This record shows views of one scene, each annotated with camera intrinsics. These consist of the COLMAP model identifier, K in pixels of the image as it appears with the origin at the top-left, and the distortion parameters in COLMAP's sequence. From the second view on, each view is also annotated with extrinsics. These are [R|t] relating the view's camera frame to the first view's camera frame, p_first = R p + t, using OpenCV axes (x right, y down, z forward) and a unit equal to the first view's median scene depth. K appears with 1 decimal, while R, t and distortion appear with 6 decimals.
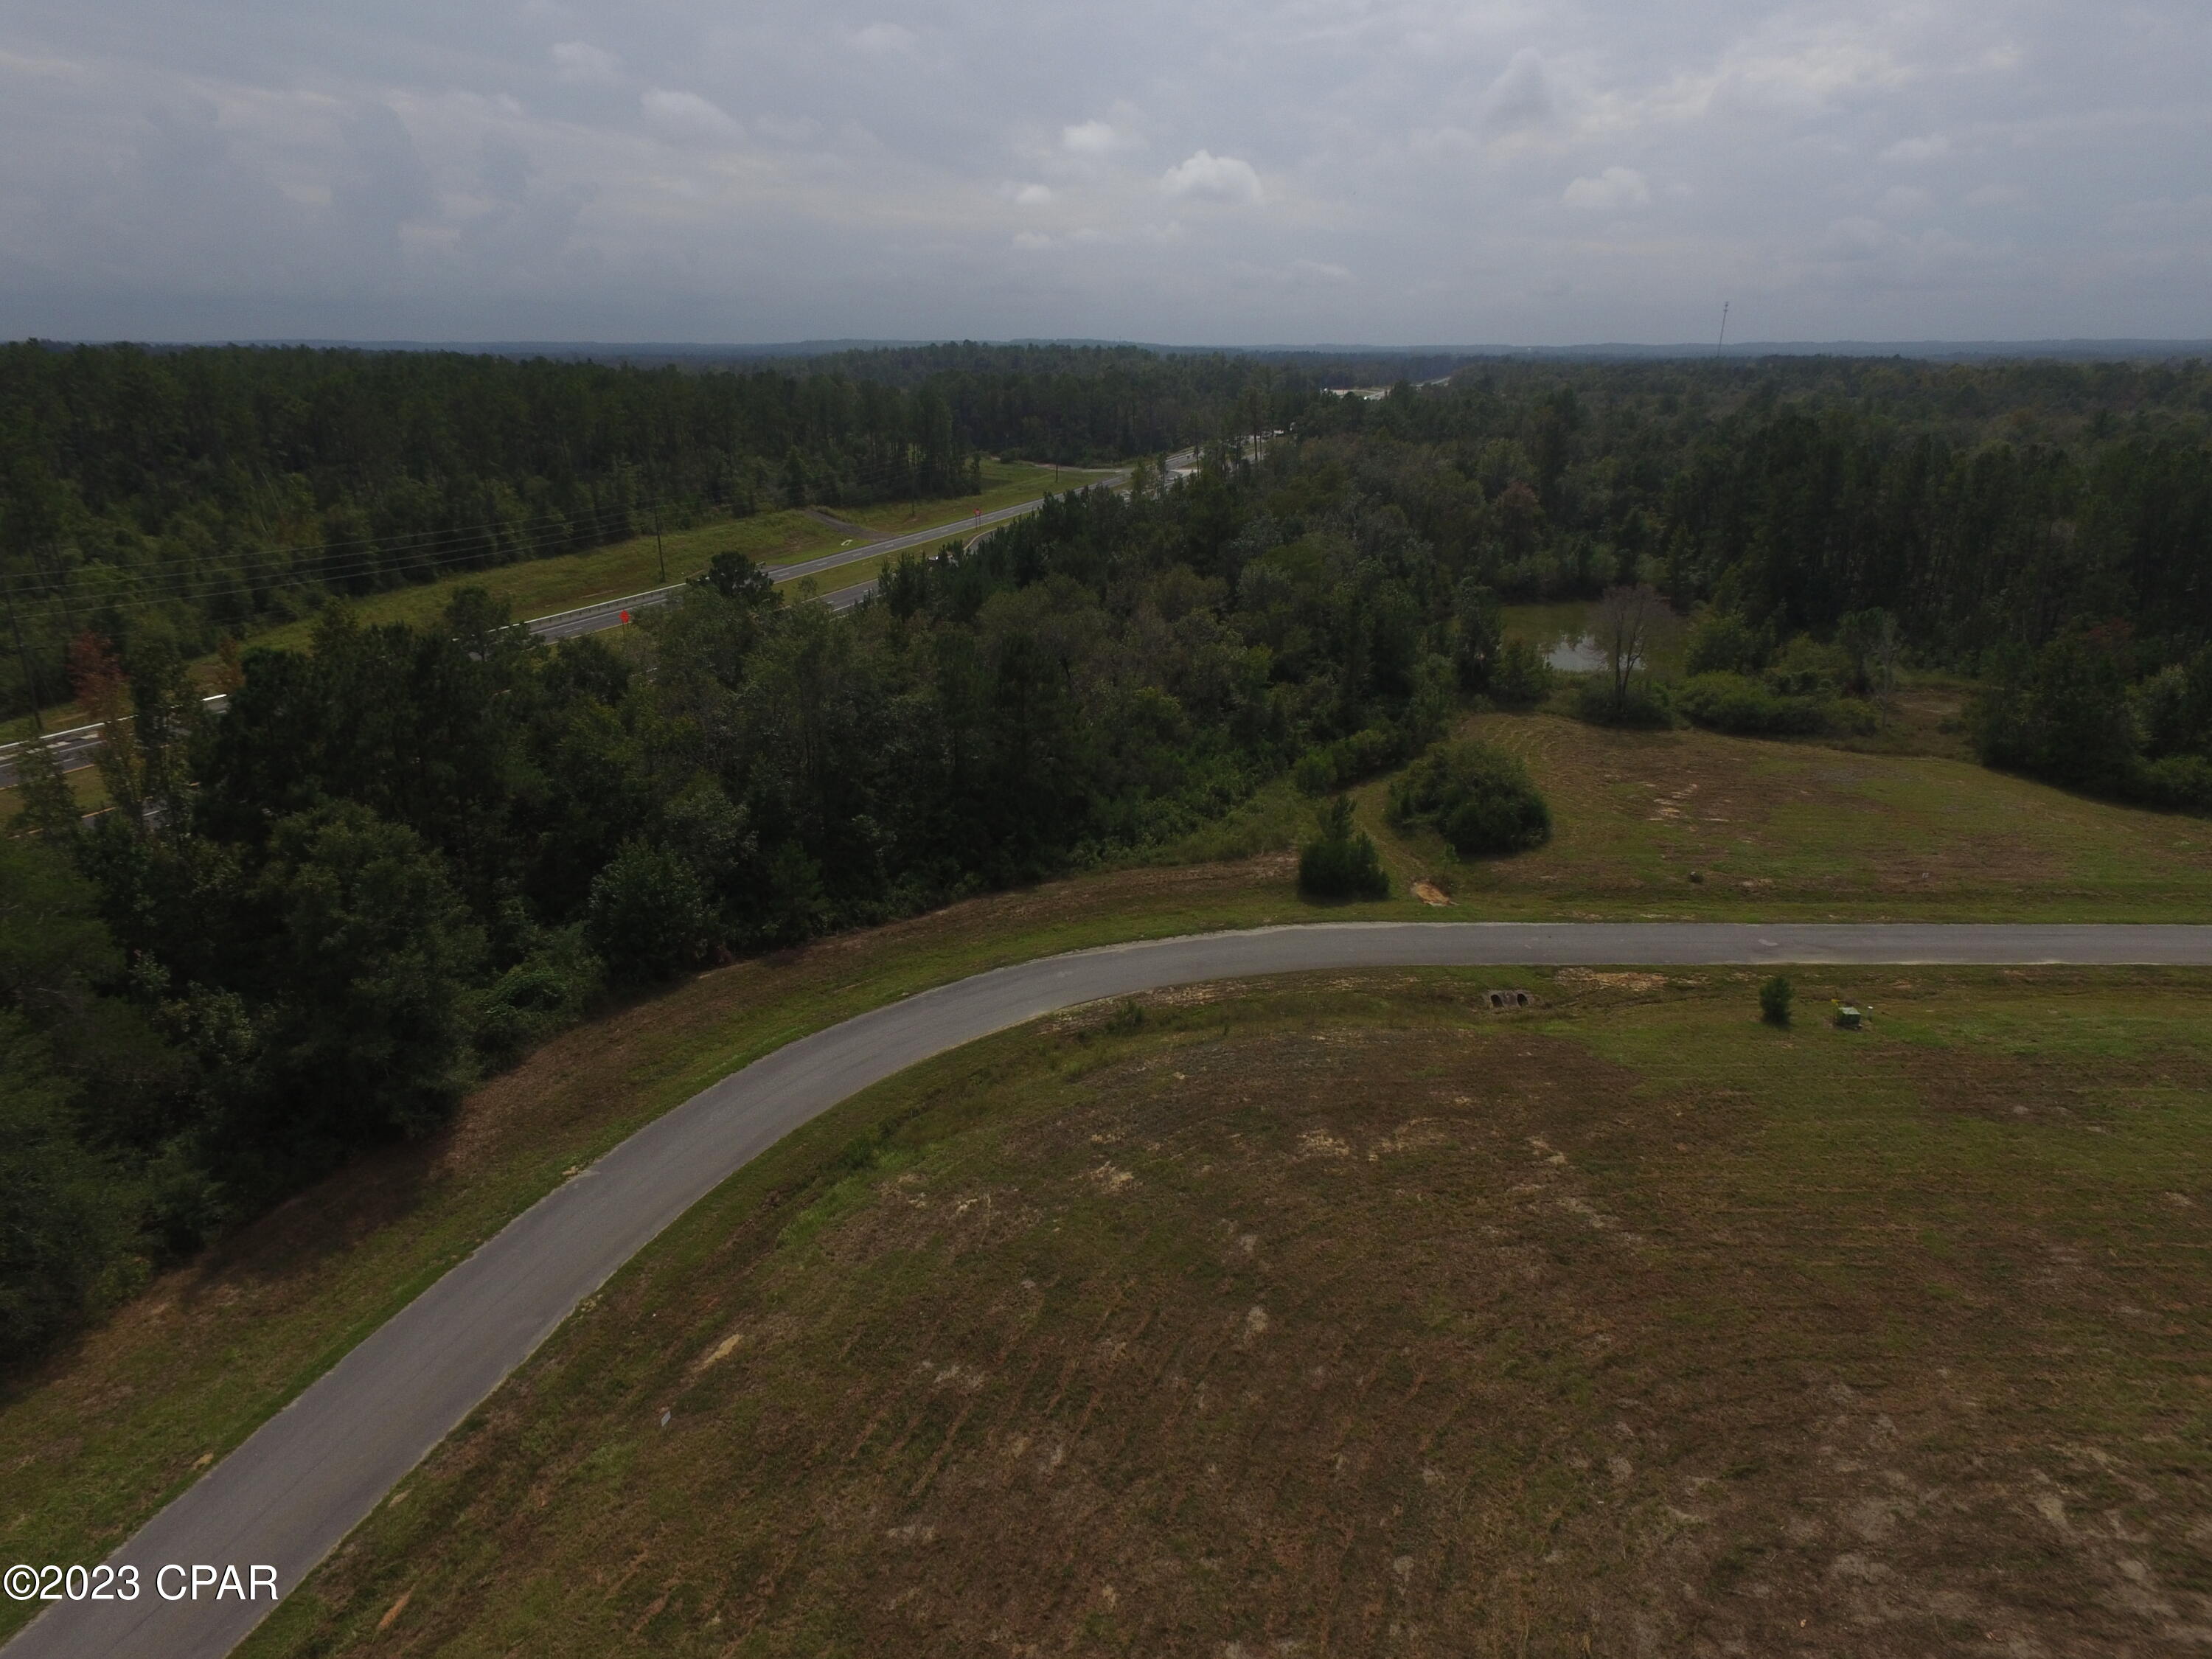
lens RADIAL K [[1298.2, 0, 1084.4], [0, 1298.2, 833.2], [0, 0, 1]] dist [-0.013345, 0.019341]
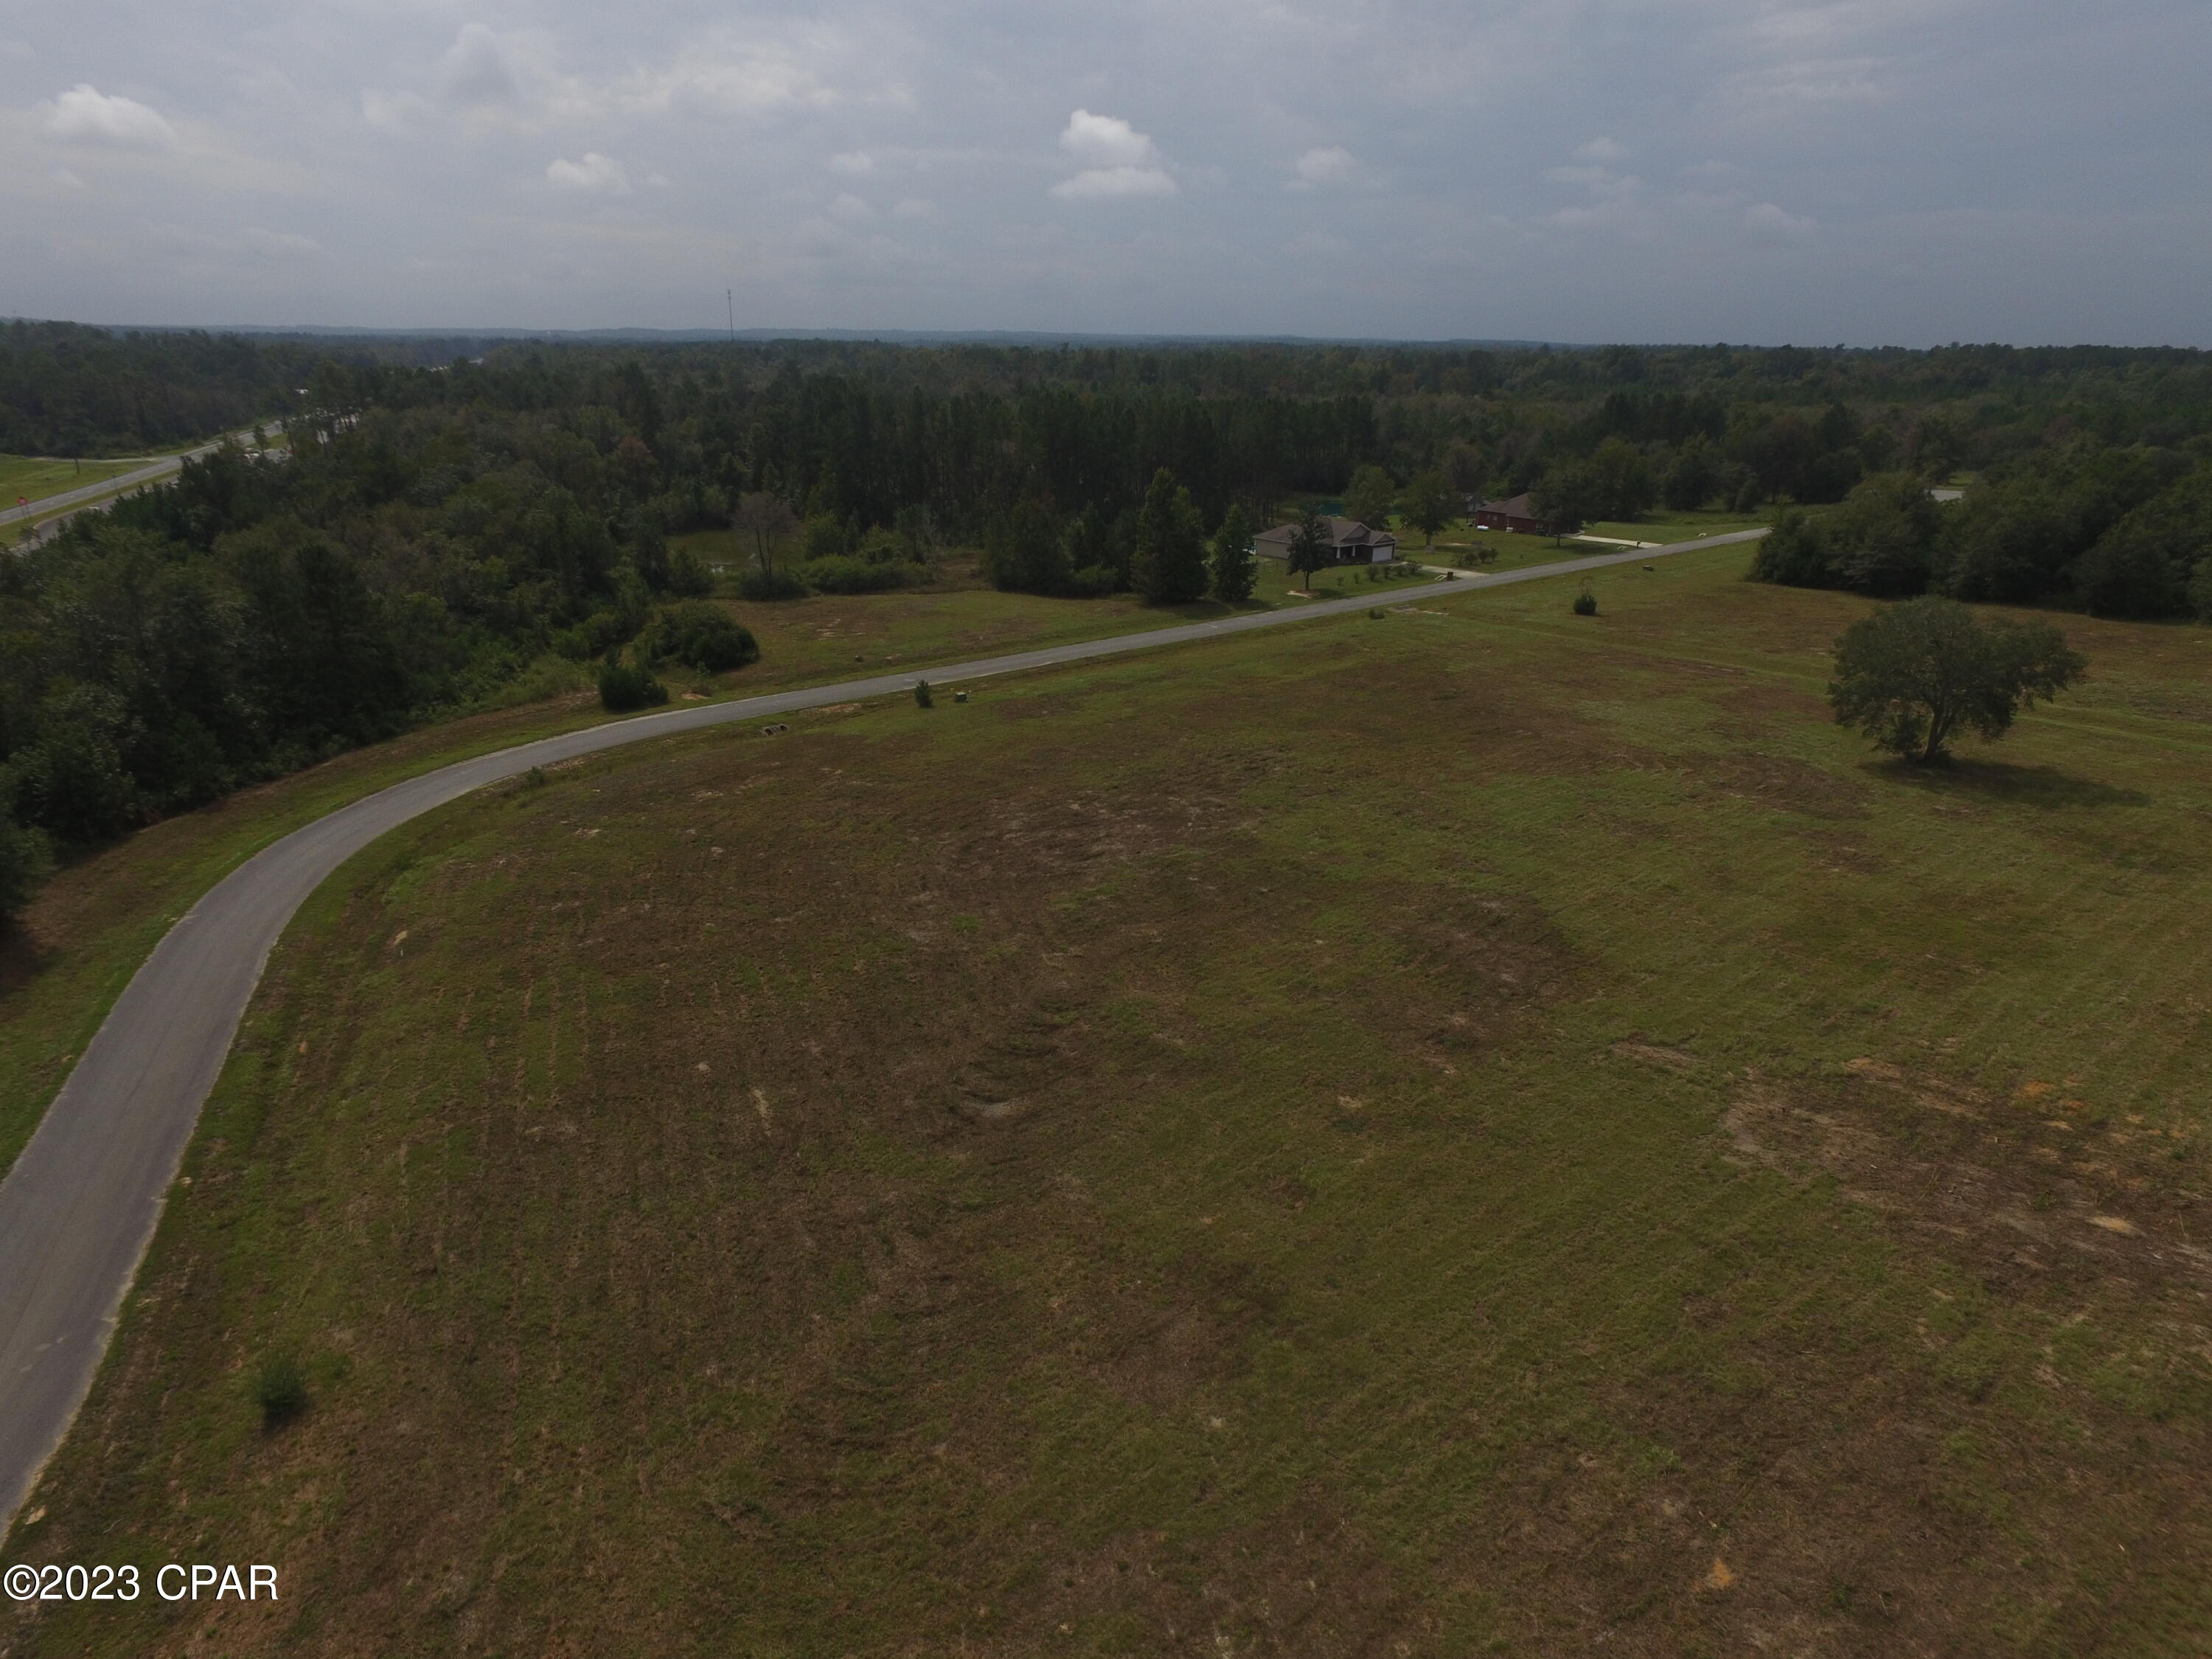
lens RADIAL K [[1286.4, 0, 1089.7], [0, 1286.4, 844.1], [0, 0, 1]] dist [-0.007948, 0.019290]
pose [[0.772991, -0.226441, 0.592629, -0.267441], [0.214683, 0.972386, 0.091524, 0.164481], [-0.596989, 0.056480, 0.800259, -0.370516]]
